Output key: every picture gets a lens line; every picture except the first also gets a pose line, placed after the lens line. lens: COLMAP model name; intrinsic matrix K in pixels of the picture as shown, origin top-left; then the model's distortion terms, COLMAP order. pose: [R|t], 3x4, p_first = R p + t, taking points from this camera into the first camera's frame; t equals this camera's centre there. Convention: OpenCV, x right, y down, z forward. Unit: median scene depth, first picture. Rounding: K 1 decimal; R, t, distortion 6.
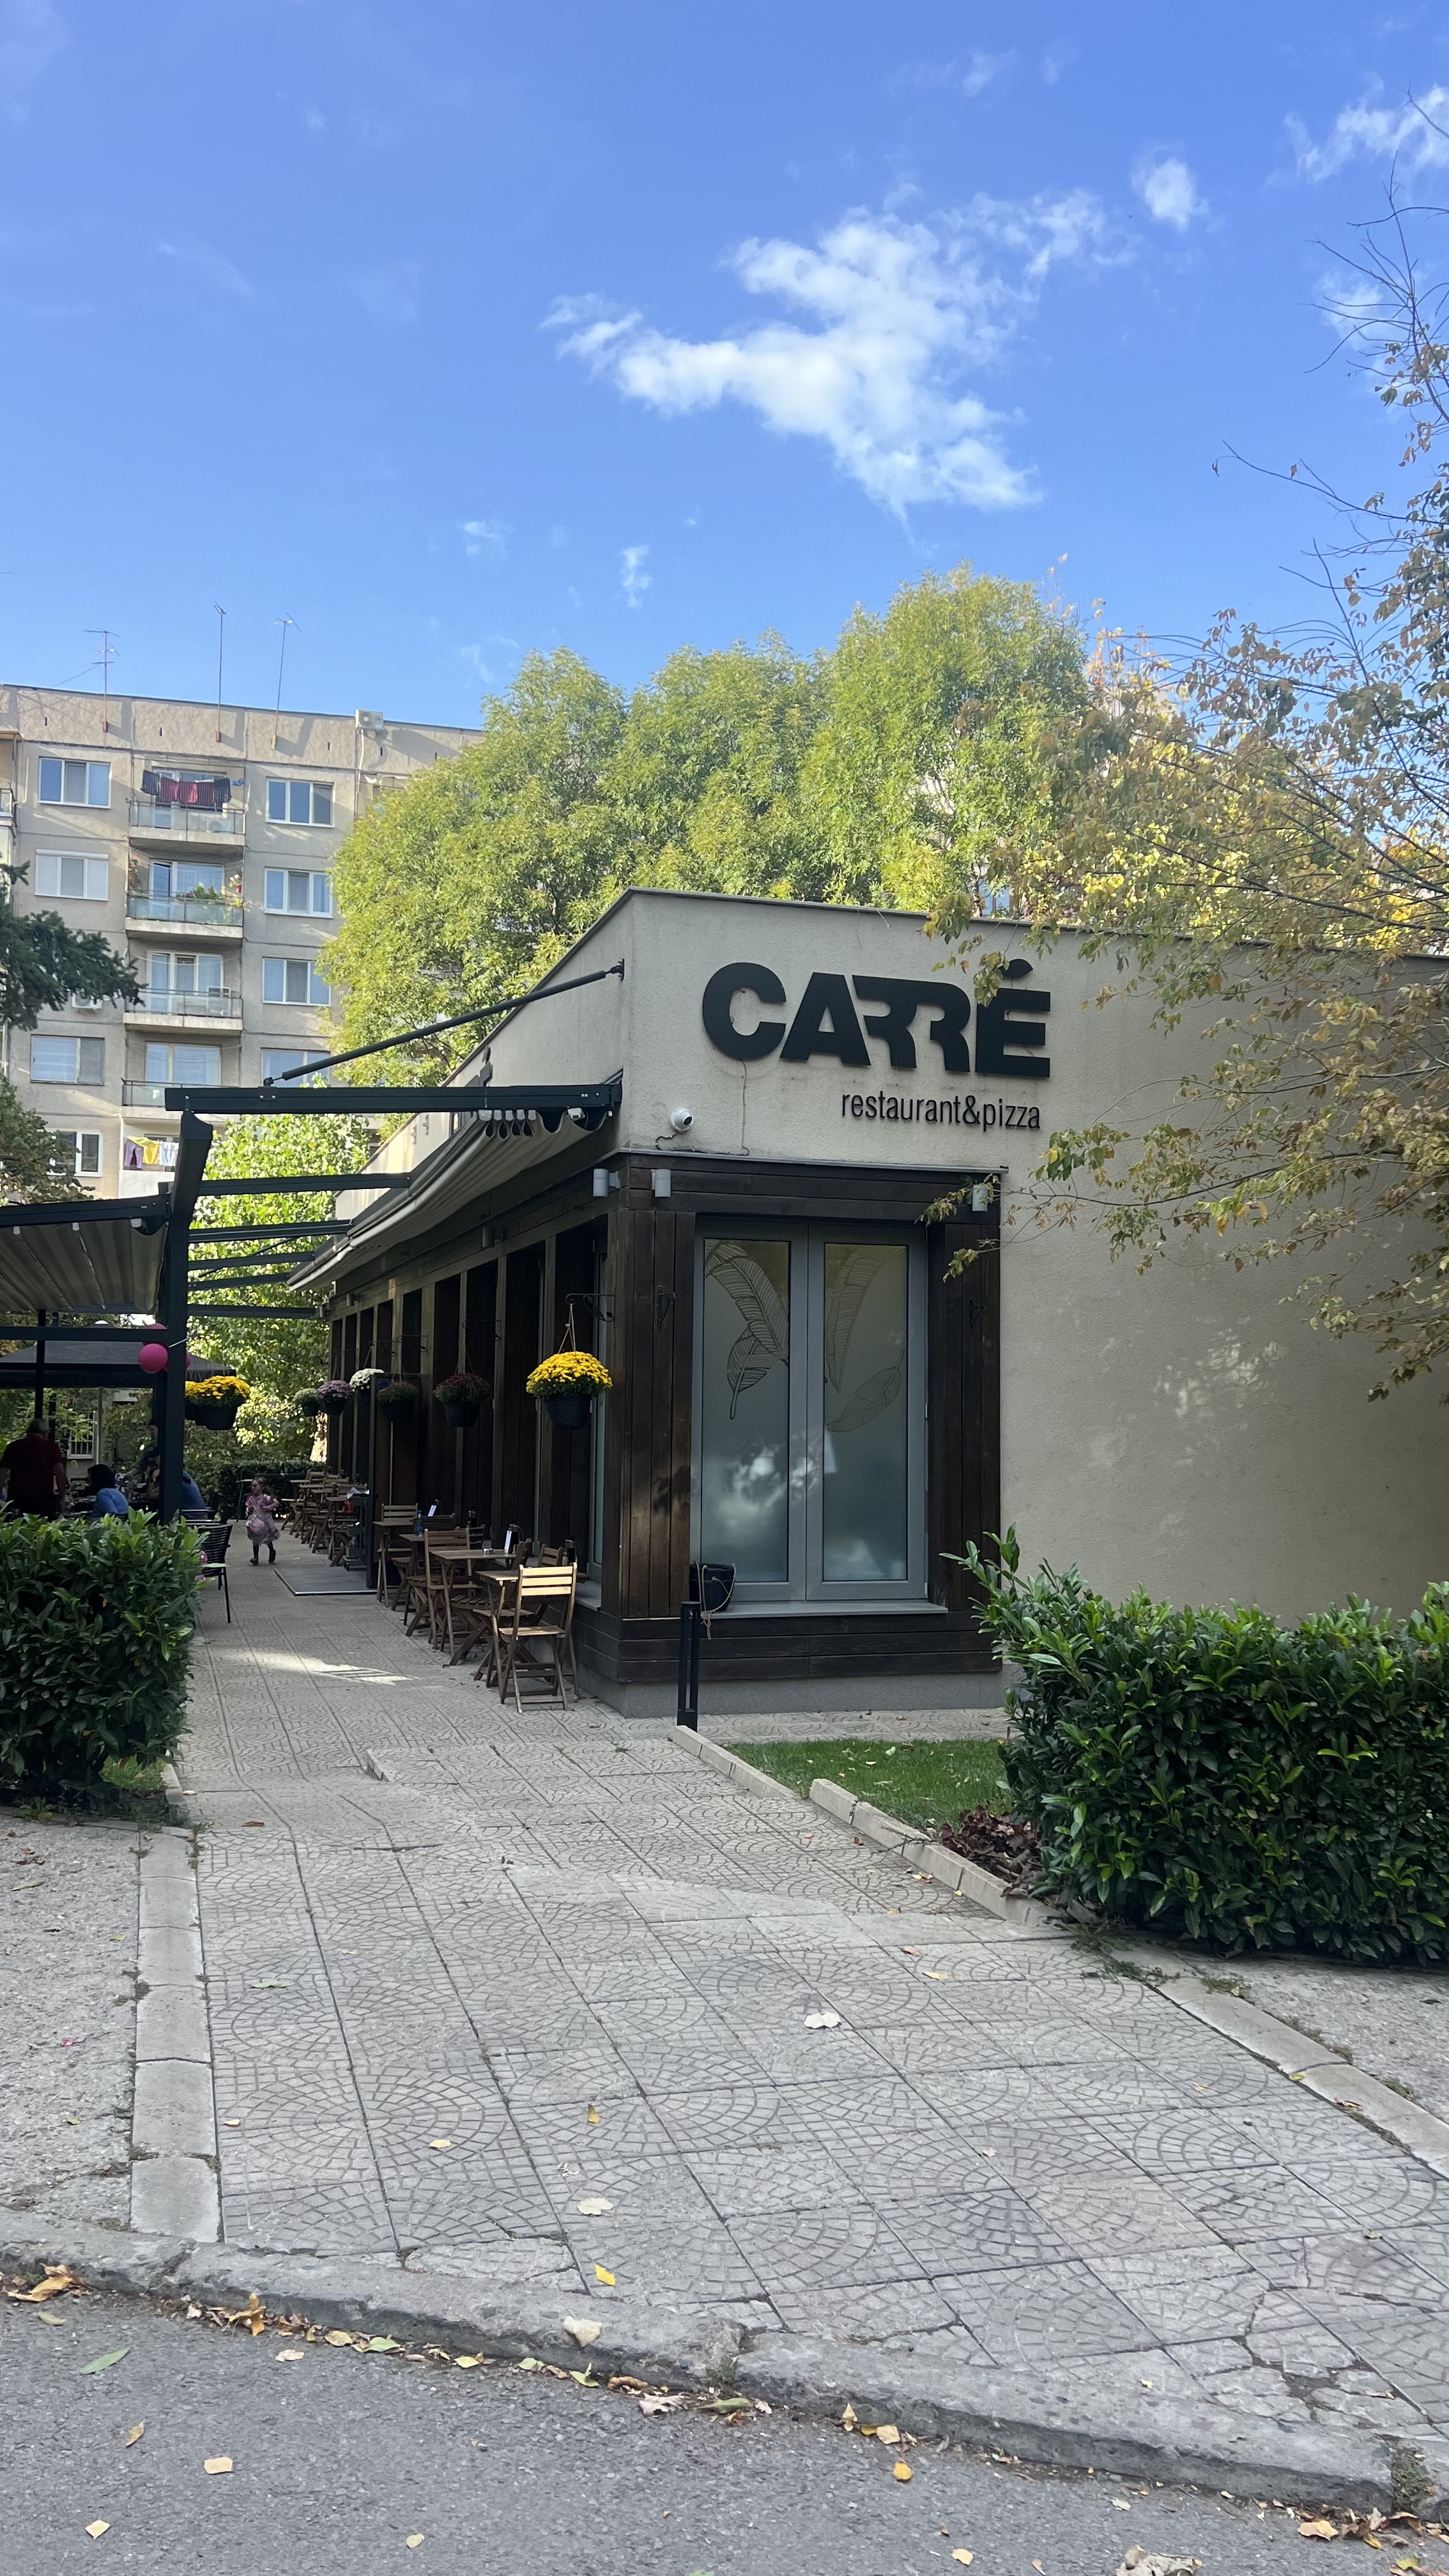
lens RADIAL K [[1953.6, 0, 659.9], [0, 1953.6, 1330.4], [0, 0, 1]] dist [0.147380, -0.421306]
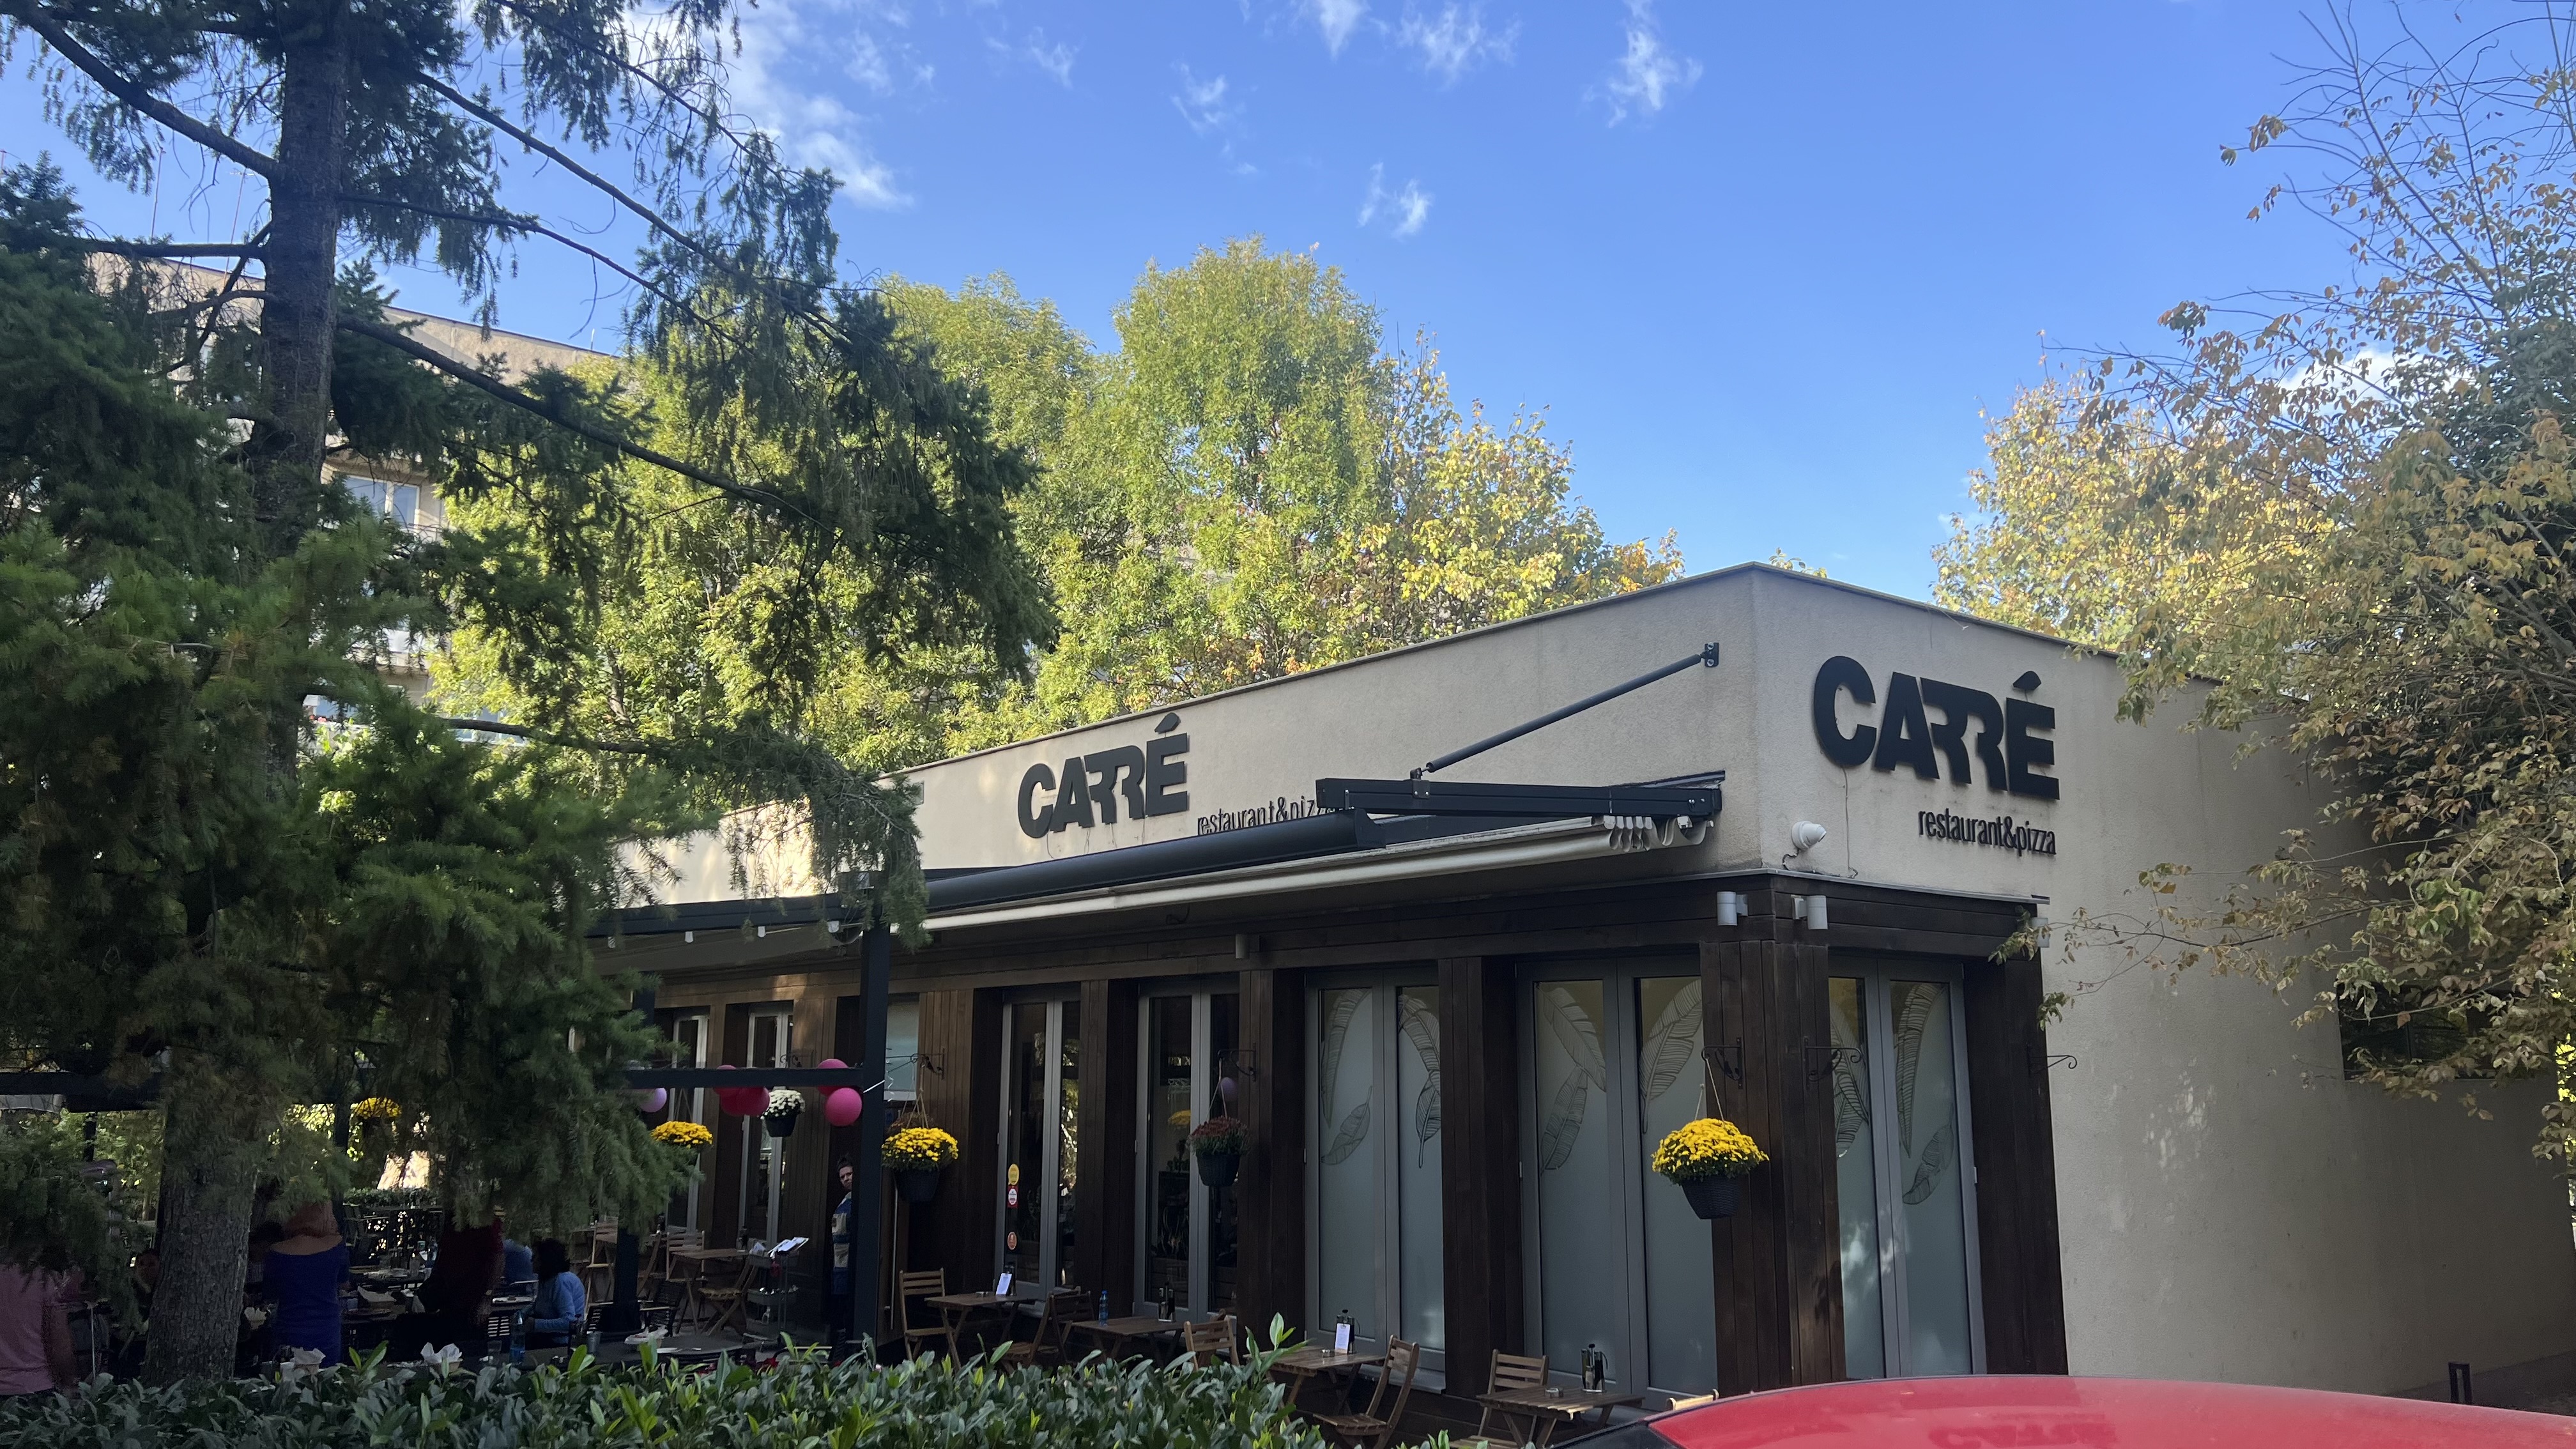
lens RADIAL K [[1953.6, 0, 1288.0], [0, 1953.6, 724.5], [0, 0, 1]] dist [0.147380, -0.421306]
pose [[0.922380, 0.055124, 0.382331, -0.488943], [-0.005101, 0.991417, -0.130635, -0.040640], [-0.386251, 0.118545, 0.914745, 0.289661]]
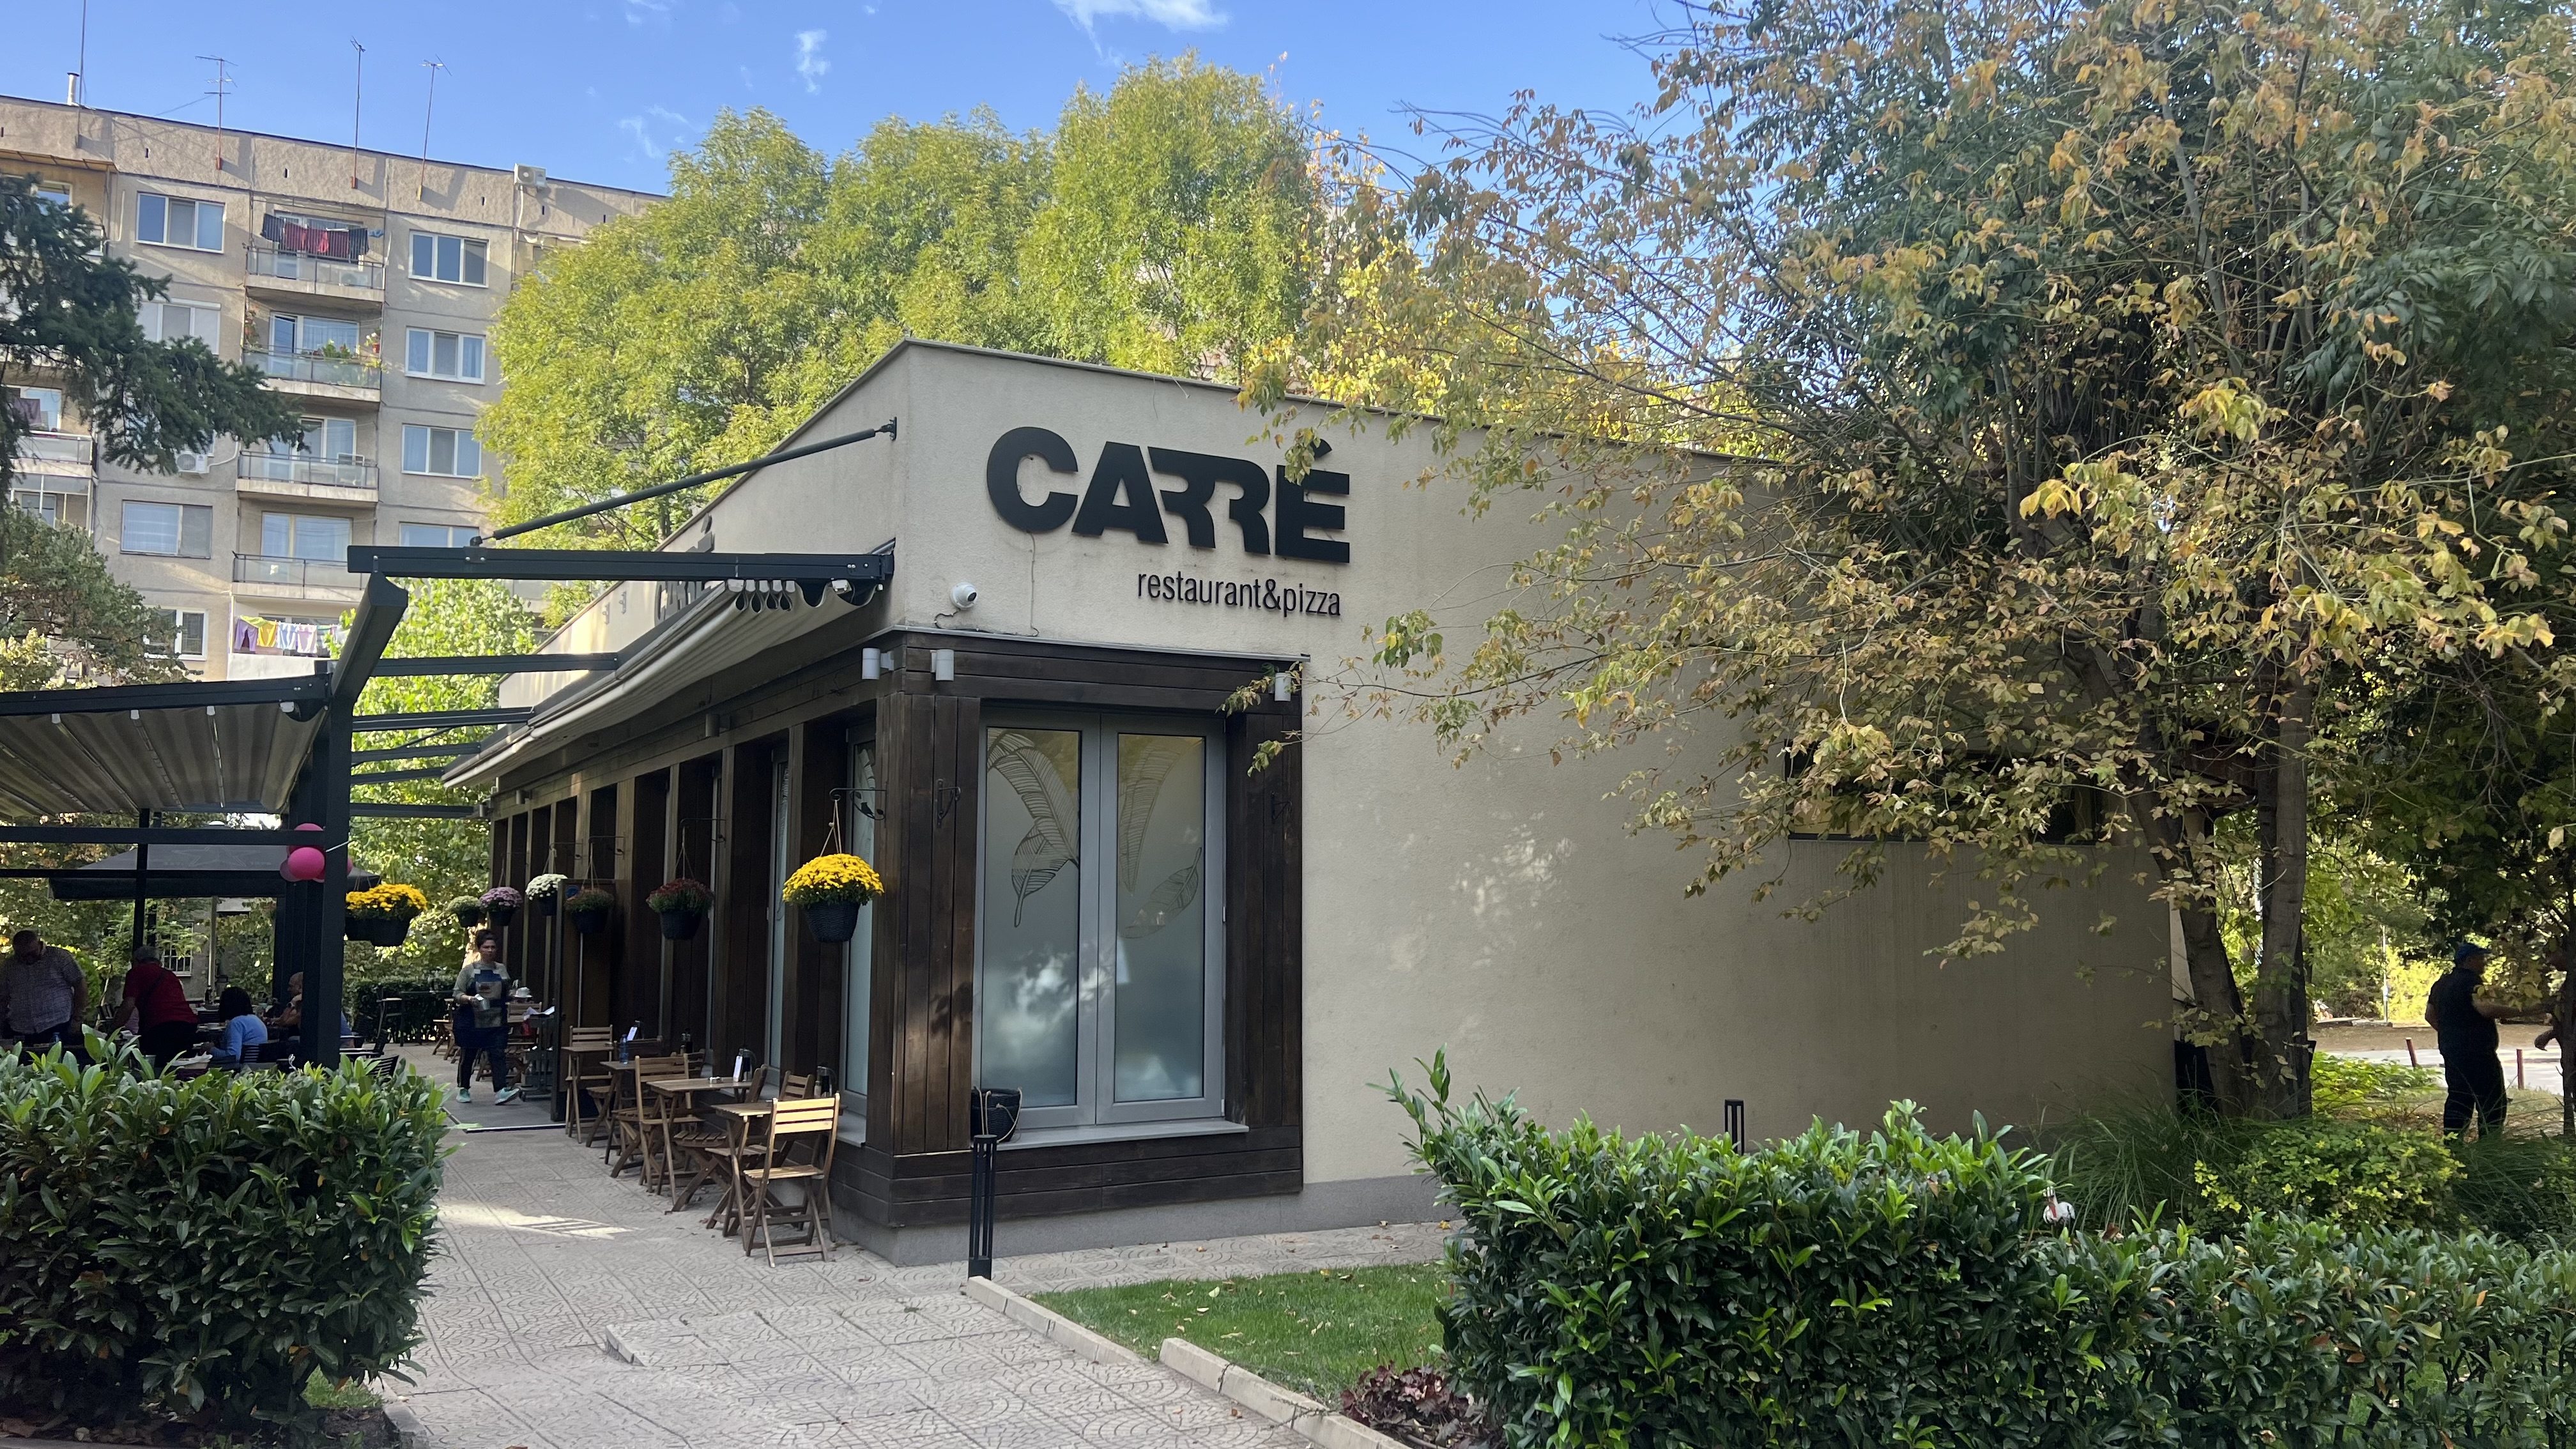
lens RADIAL K [[1986.5, 0, 1285.0], [0, 1986.5, 772.8], [0, 0, 1]] dist [0.031847, -0.041410]
pose [[0.975269, 0.003319, 0.220997, -0.044302], [0.002936, 0.999604, -0.027969, -0.000223], [-0.221003, 0.027926, 0.974873, 0.073761]]
